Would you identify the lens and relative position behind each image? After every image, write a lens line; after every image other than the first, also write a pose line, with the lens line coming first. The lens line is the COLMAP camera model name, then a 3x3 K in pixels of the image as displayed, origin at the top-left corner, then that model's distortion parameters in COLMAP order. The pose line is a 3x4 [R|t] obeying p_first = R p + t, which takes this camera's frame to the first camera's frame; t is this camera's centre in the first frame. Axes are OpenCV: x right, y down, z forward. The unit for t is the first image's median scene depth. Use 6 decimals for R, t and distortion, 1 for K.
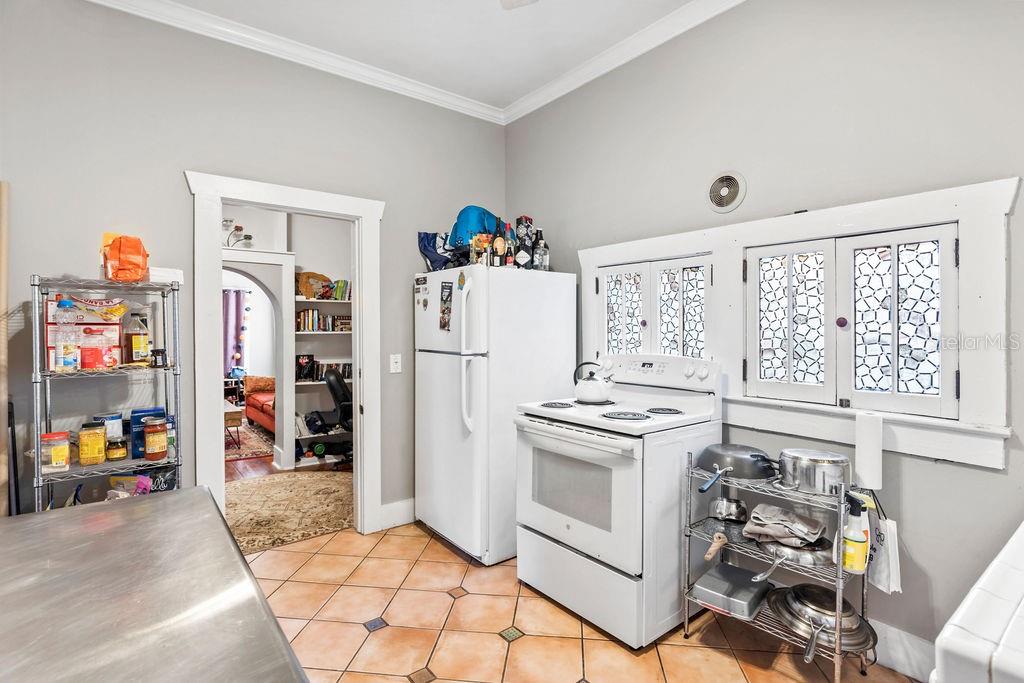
lens RADIAL K [[501.3, 0, 515.1], [0, 501.3, 331.1], [0, 0, 1]] dist [-0.004844, -0.000033]
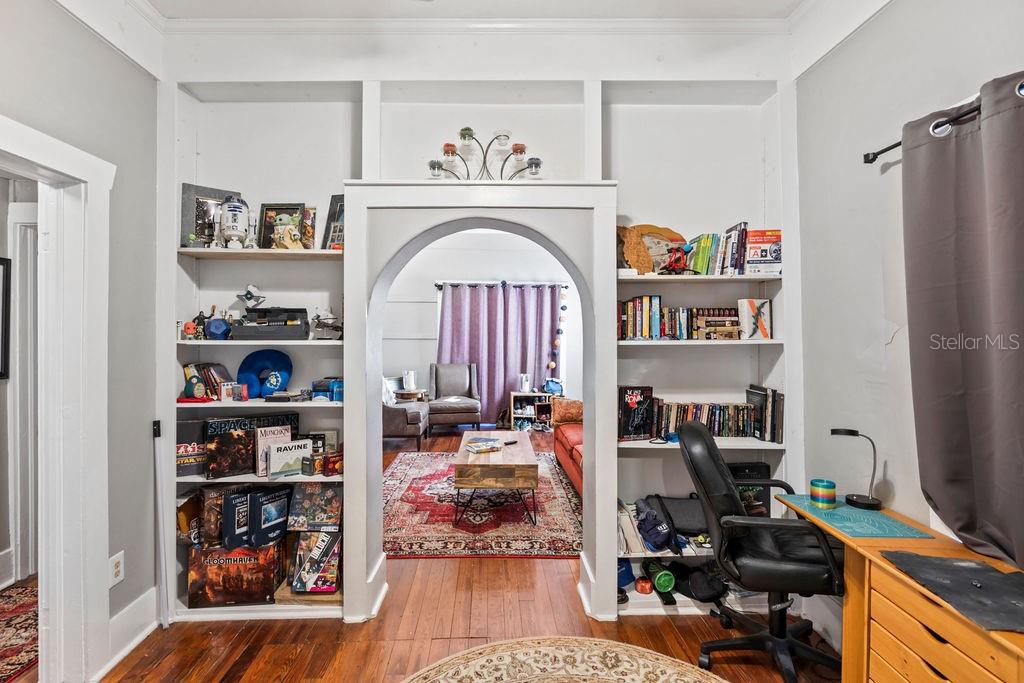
lens RADIAL K [[501.3, 0, 512.9], [0, 501.3, 332.2], [0, 0, 1]] dist [-0.004844, -0.000033]
pose [[0.812853, -0.001309, -0.582467, -0.225357], [0.001050, 0.999999, -0.000782, -0.006686], [0.582468, 0.000024, 0.812854, 0.515982]]
